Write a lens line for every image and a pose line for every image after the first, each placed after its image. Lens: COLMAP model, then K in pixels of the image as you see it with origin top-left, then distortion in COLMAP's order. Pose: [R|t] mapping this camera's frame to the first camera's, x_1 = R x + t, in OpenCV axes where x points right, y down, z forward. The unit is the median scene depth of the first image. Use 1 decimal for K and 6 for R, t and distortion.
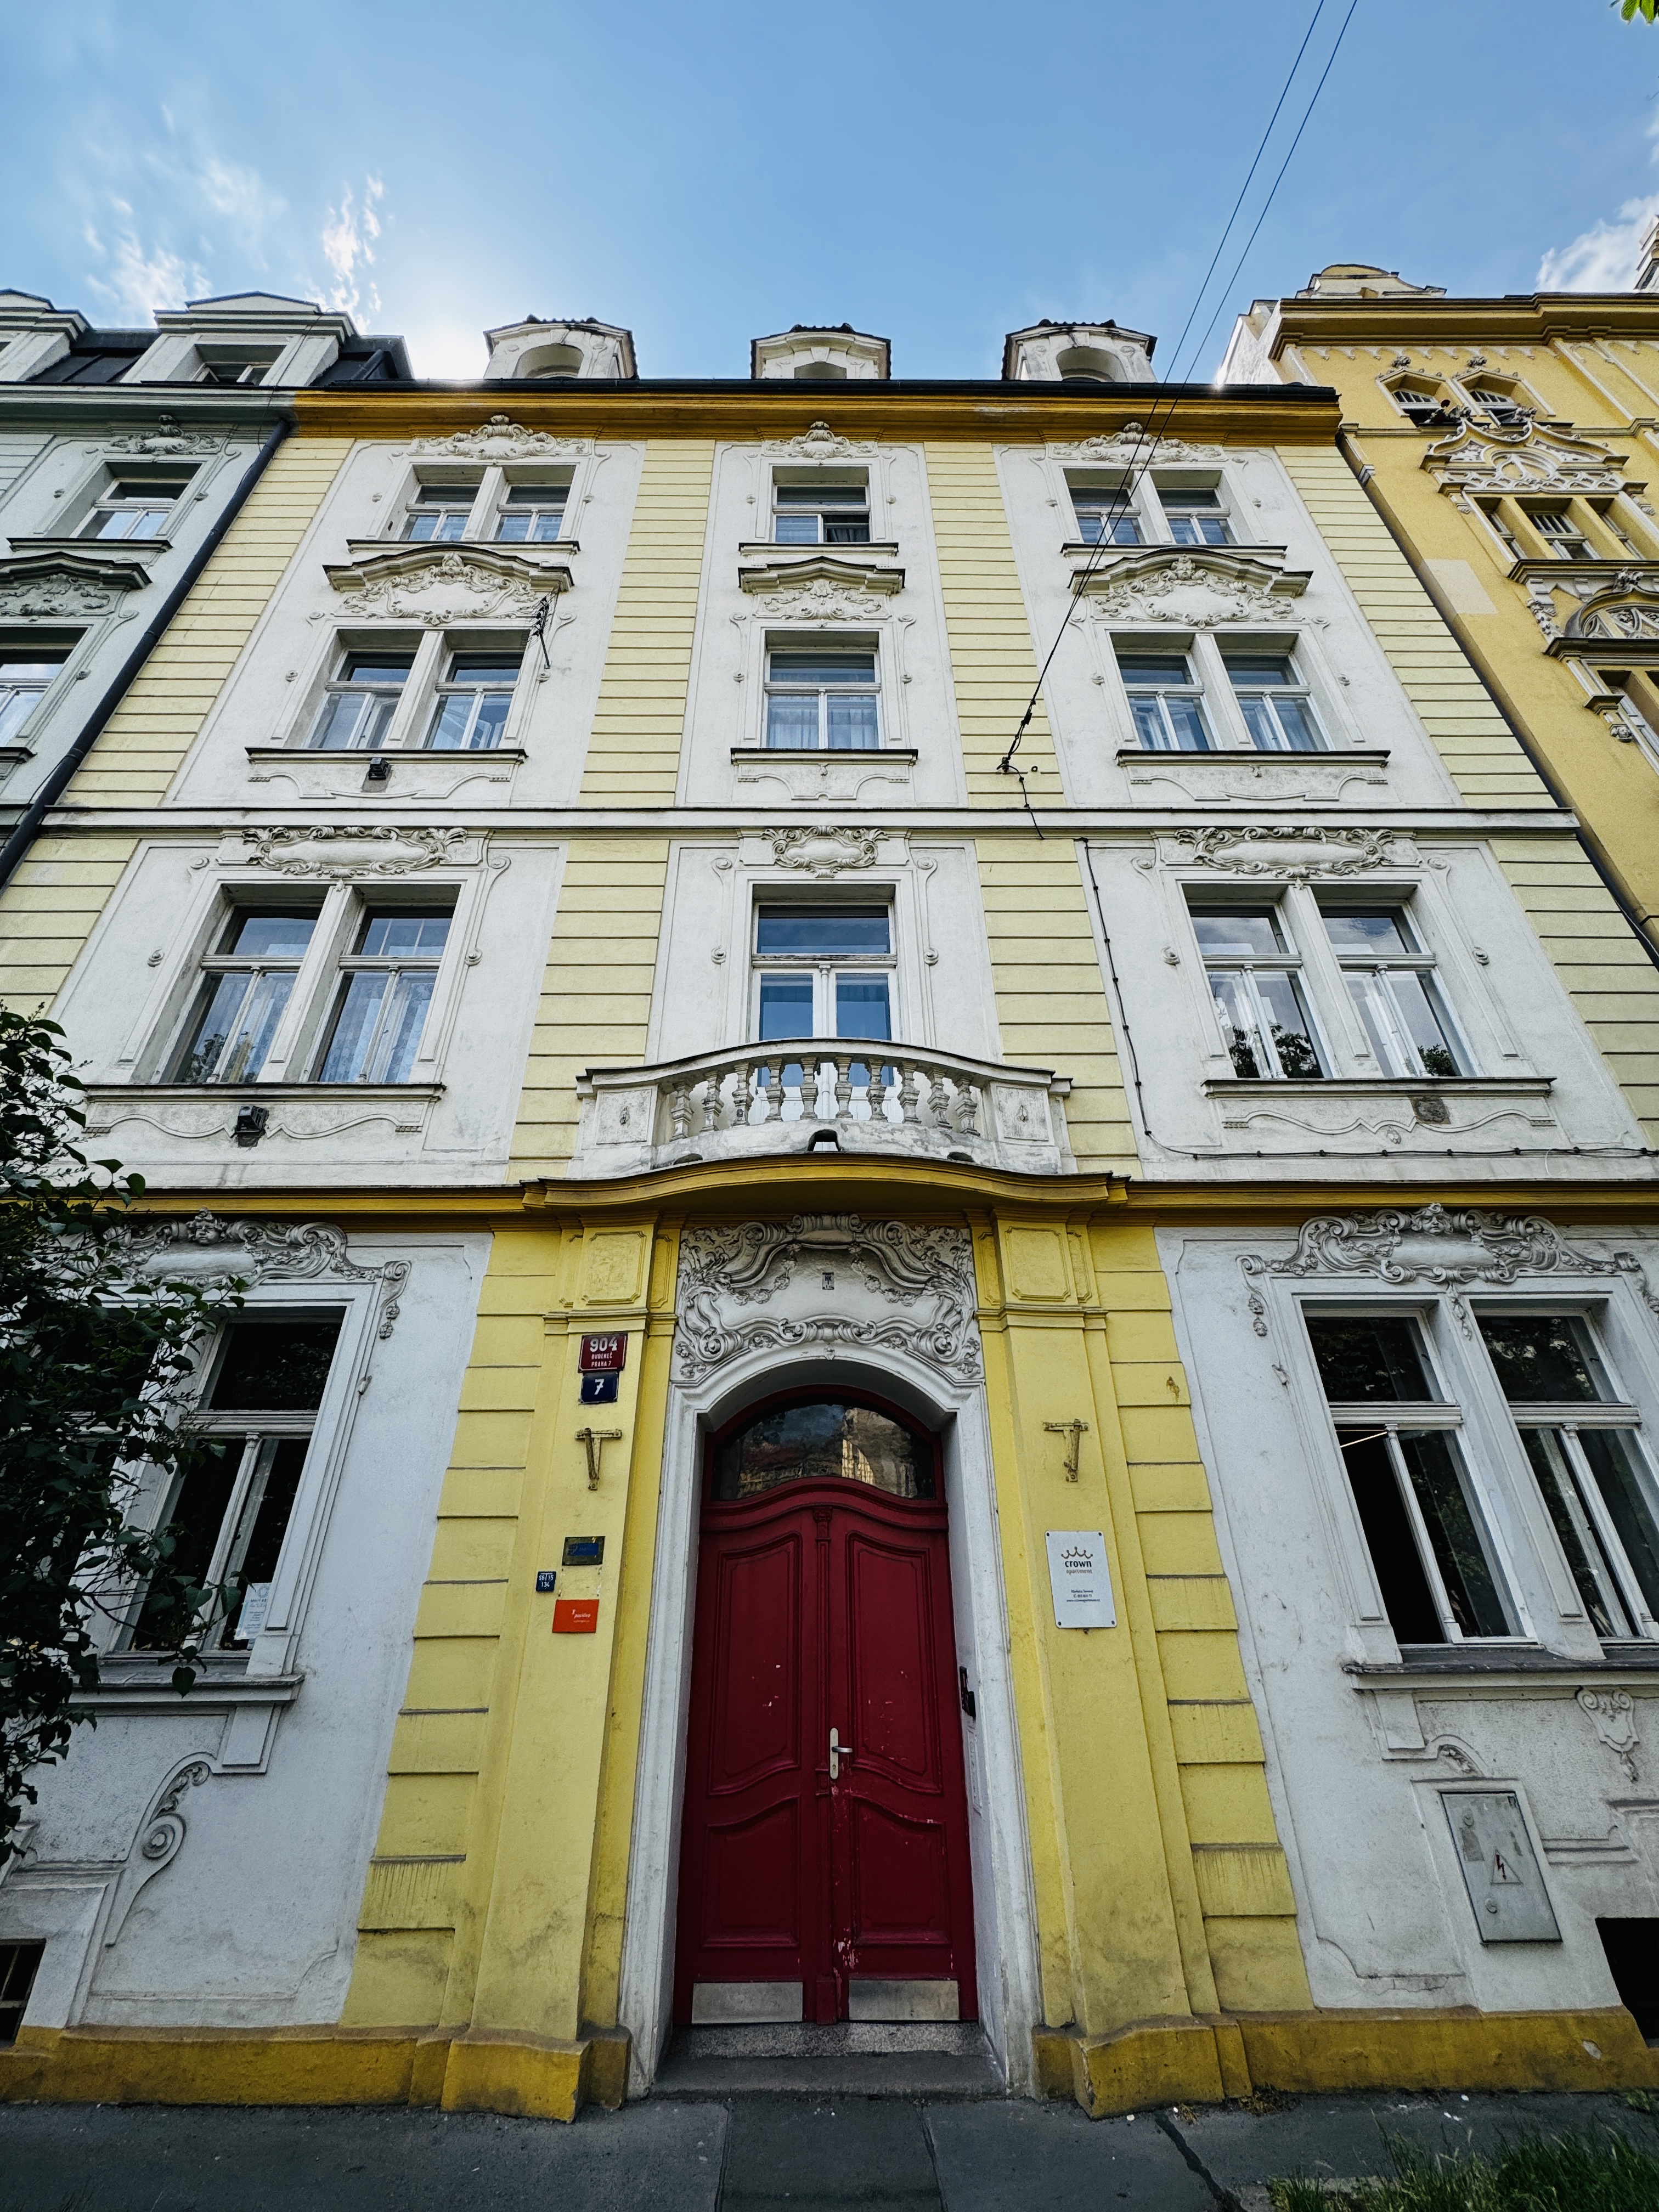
lens RADIAL K [[873.2, 0, 829.4], [0, 873.2, 1112.2], [0, 0, 1]] dist [-0.000100, -0.000725]
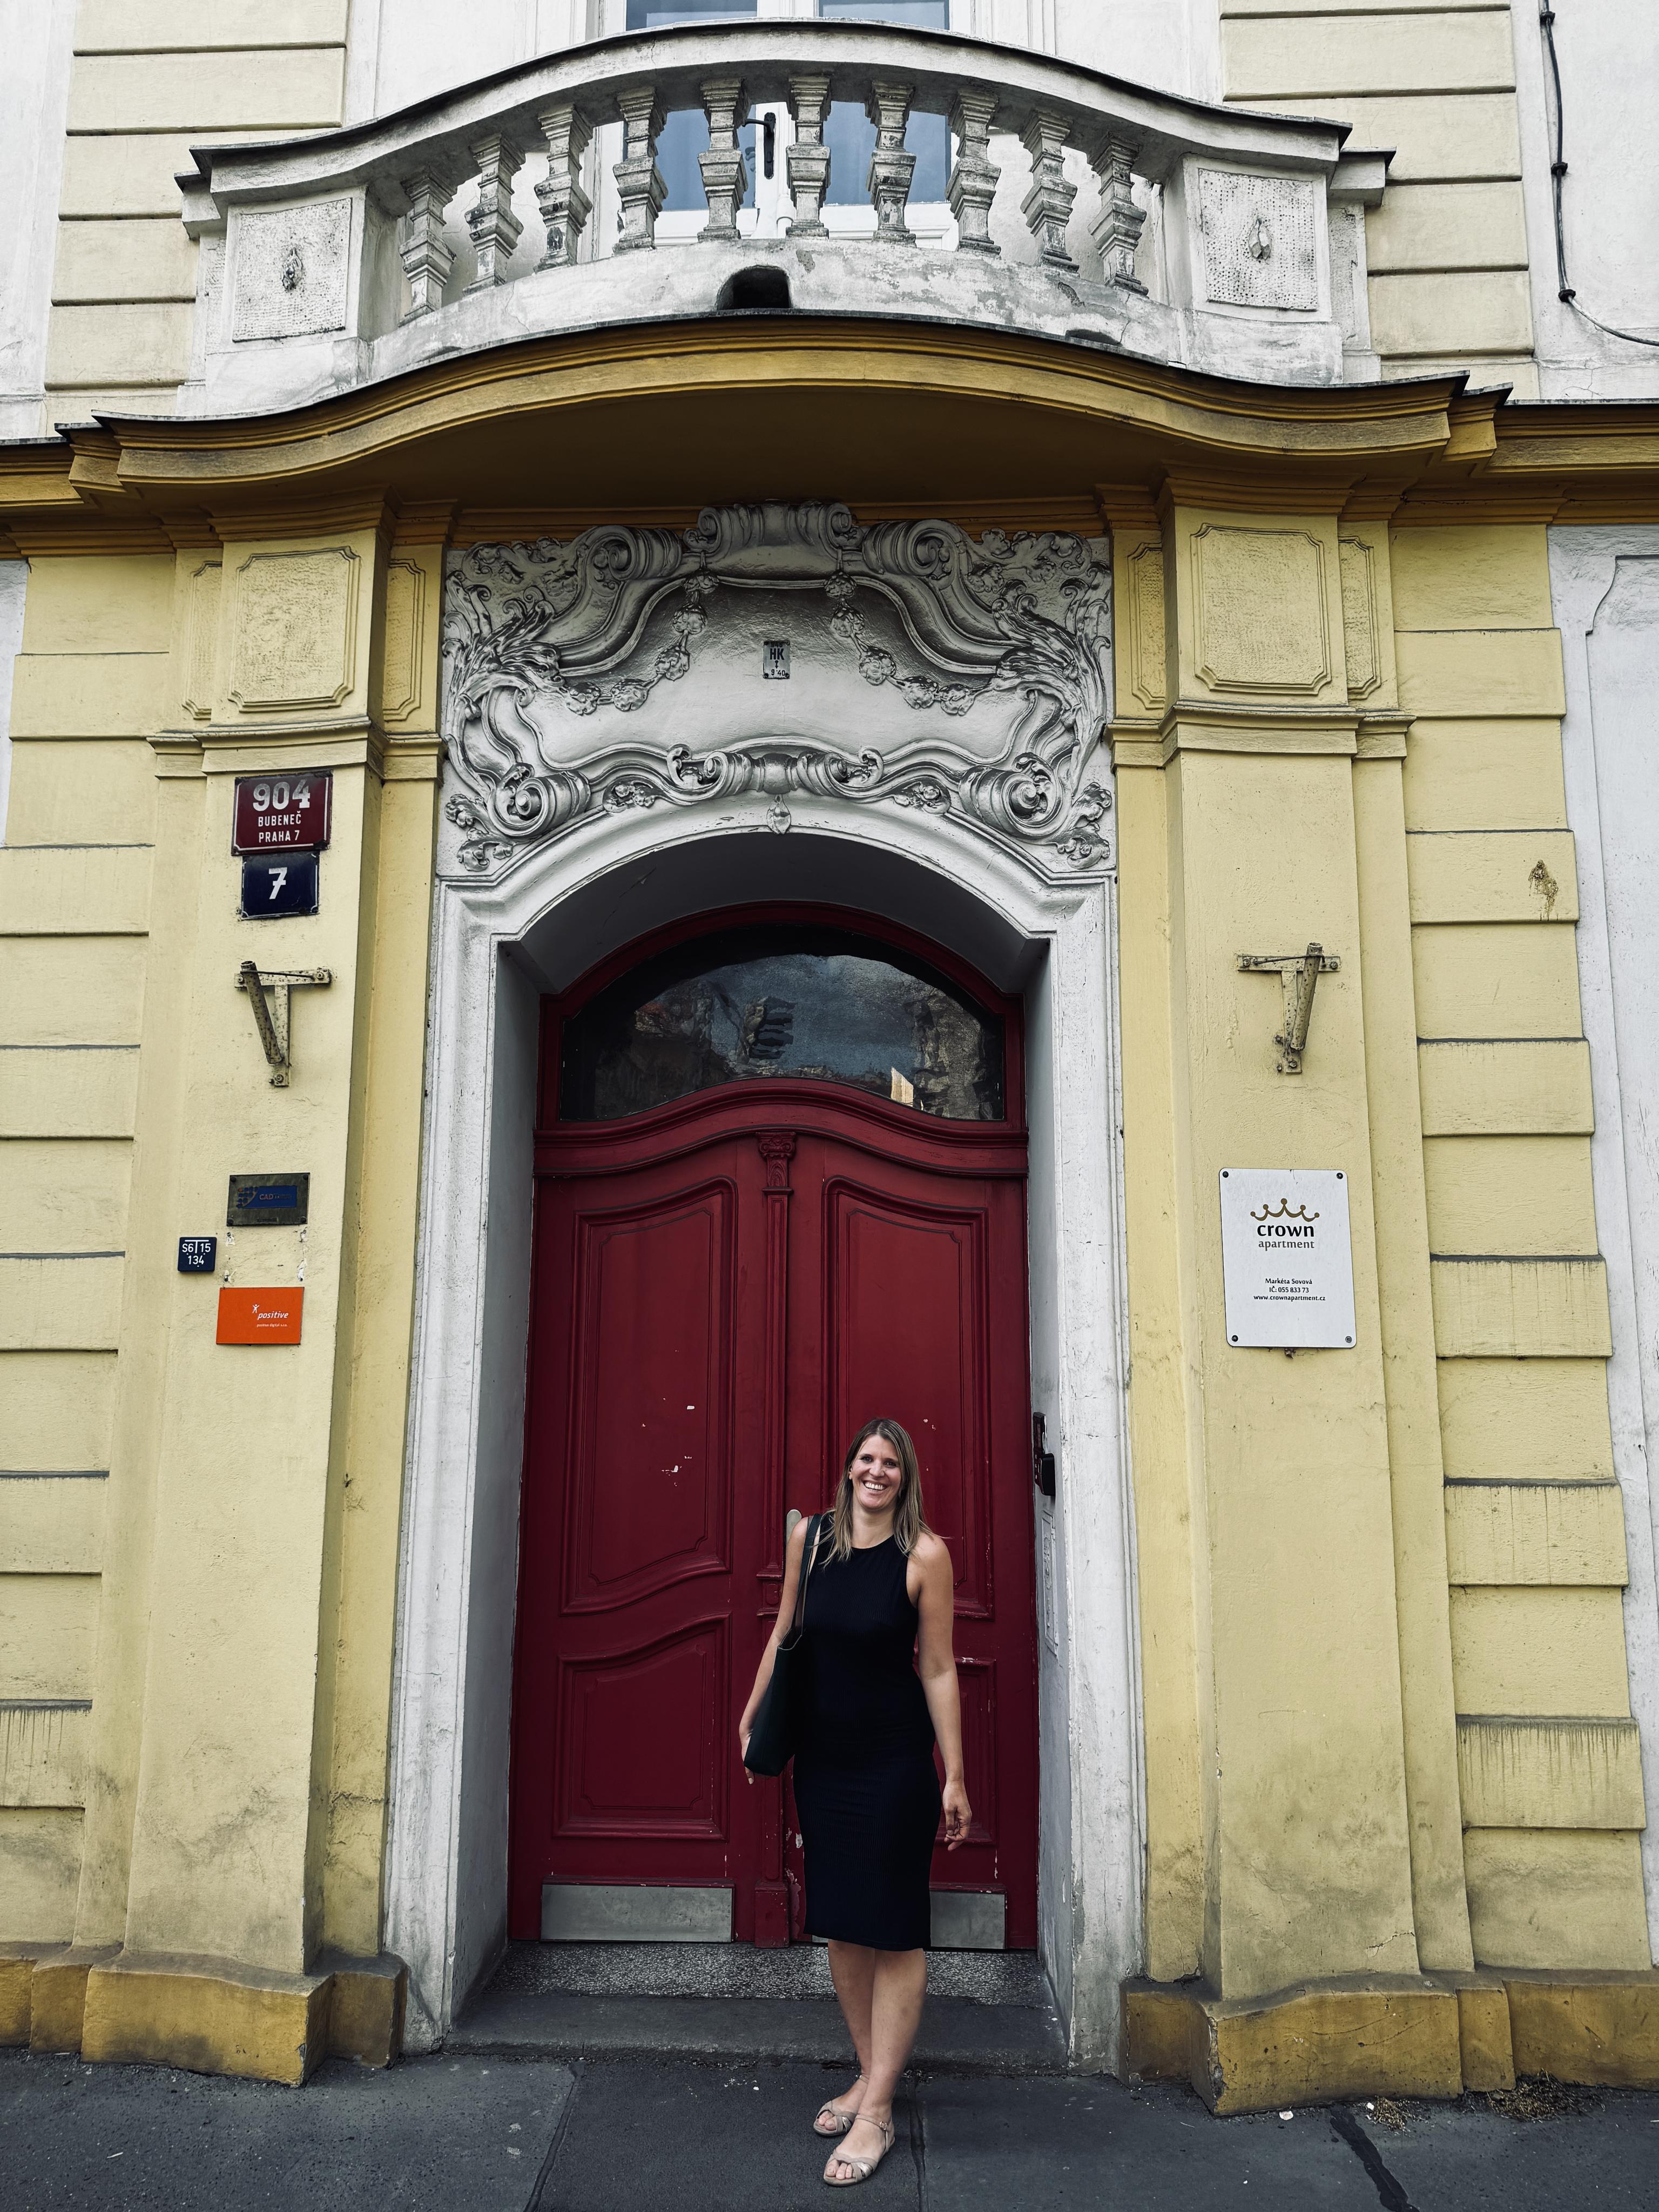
lens RADIAL K [[1542.7, 0, 829.5], [0, 1542.7, 1106.0], [0, 0, 1]] dist [0.105602, -0.168142]
pose [[0.998786, 0.003889, -0.049105, 0.068268], [0.014003, 0.933329, 0.358748, 0.128087], [0.047226, -0.359001, 0.932142, 0.193541]]
